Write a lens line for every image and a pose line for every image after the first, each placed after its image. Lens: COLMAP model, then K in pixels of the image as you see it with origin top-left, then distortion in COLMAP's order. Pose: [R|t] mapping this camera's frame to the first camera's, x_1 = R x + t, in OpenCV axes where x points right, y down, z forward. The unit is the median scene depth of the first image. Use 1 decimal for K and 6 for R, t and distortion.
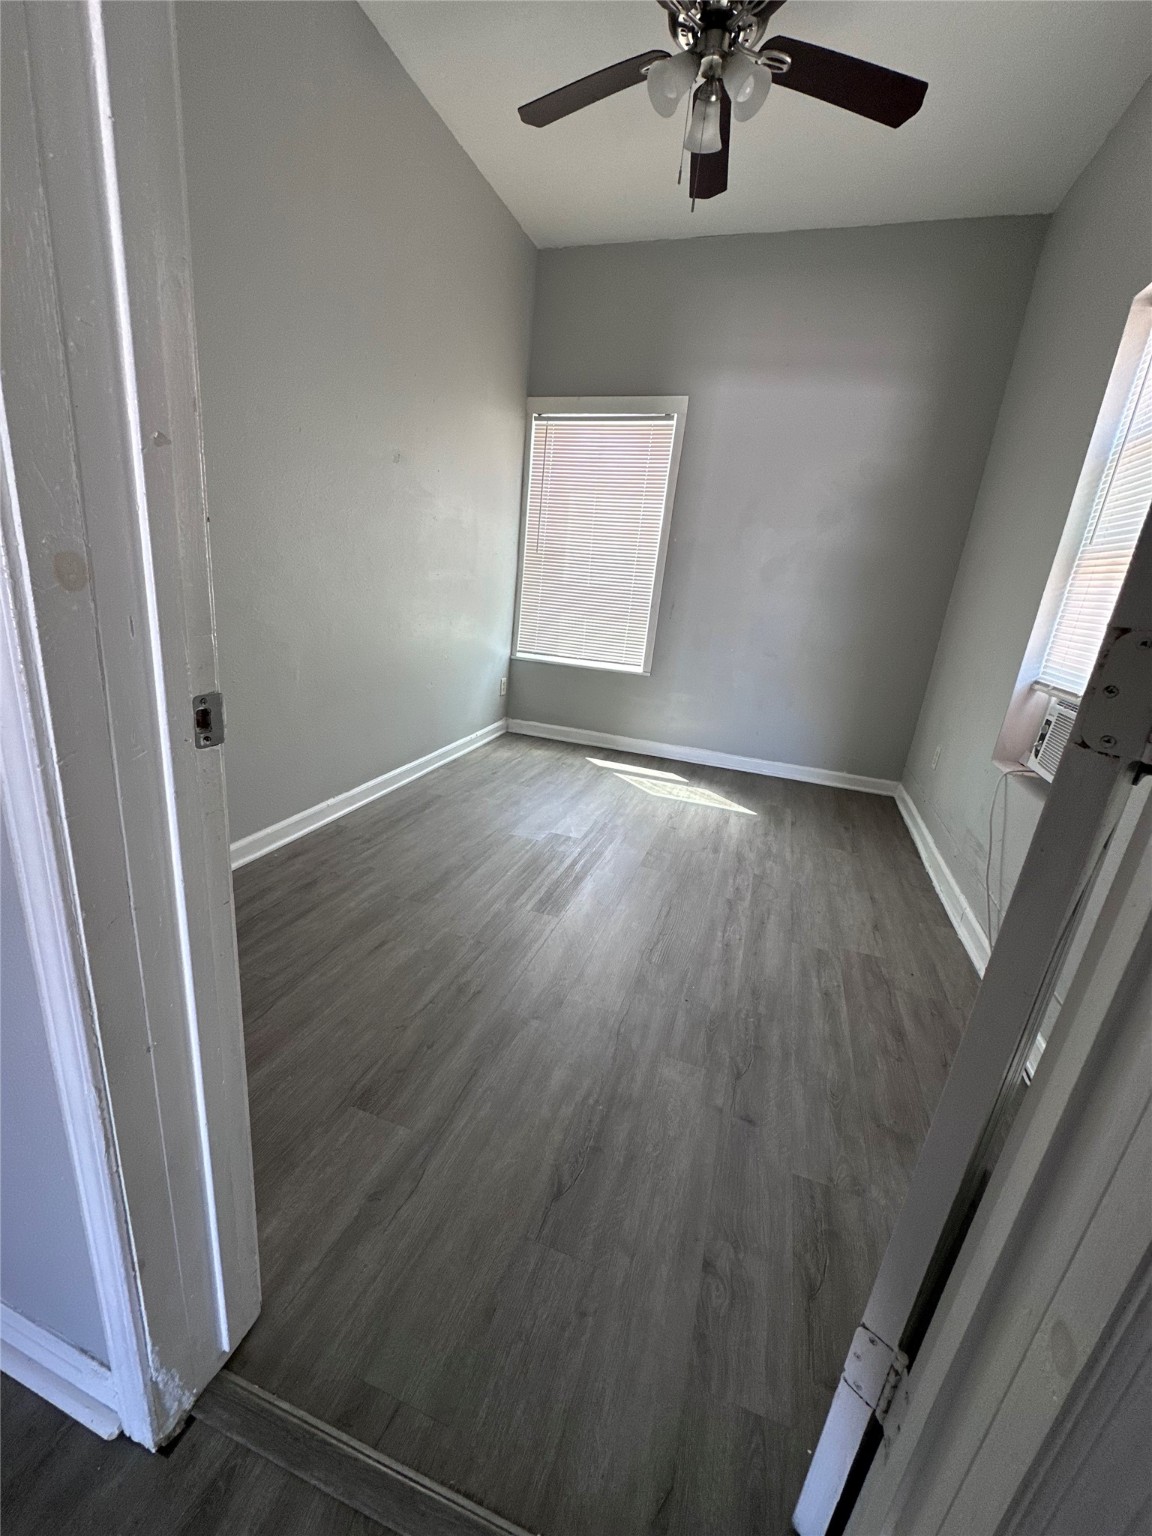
lens RADIAL K [[613.5, 0, 576.0], [0, 613.5, 768.0], [0, 0, 1]] dist [-0.001863, 0.000919]
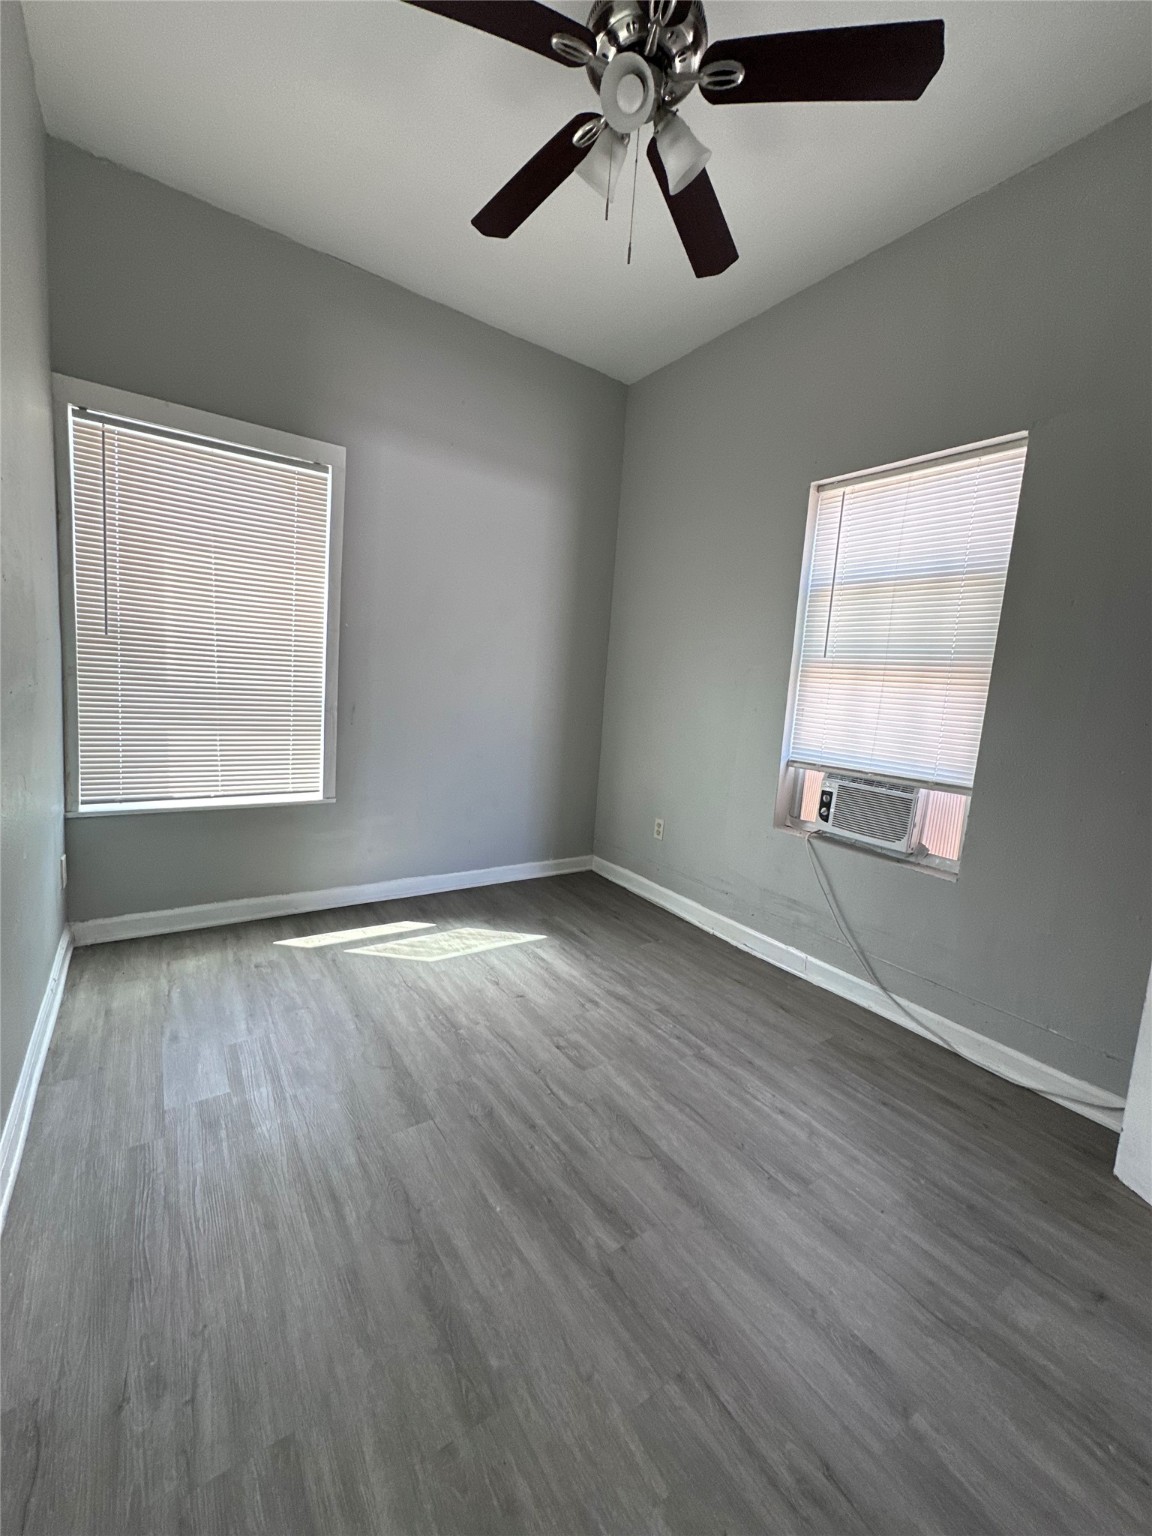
lens RADIAL K [[613.5, 0, 576.0], [0, 613.5, 768.0], [0, 0, 1]] dist [-0.001863, 0.000919]
pose [[0.597359, -0.154286, 0.786993, -0.316794], [0.224897, 0.974171, 0.020275, -0.158870], [-0.769795, 0.164881, 0.616628, 0.359713]]
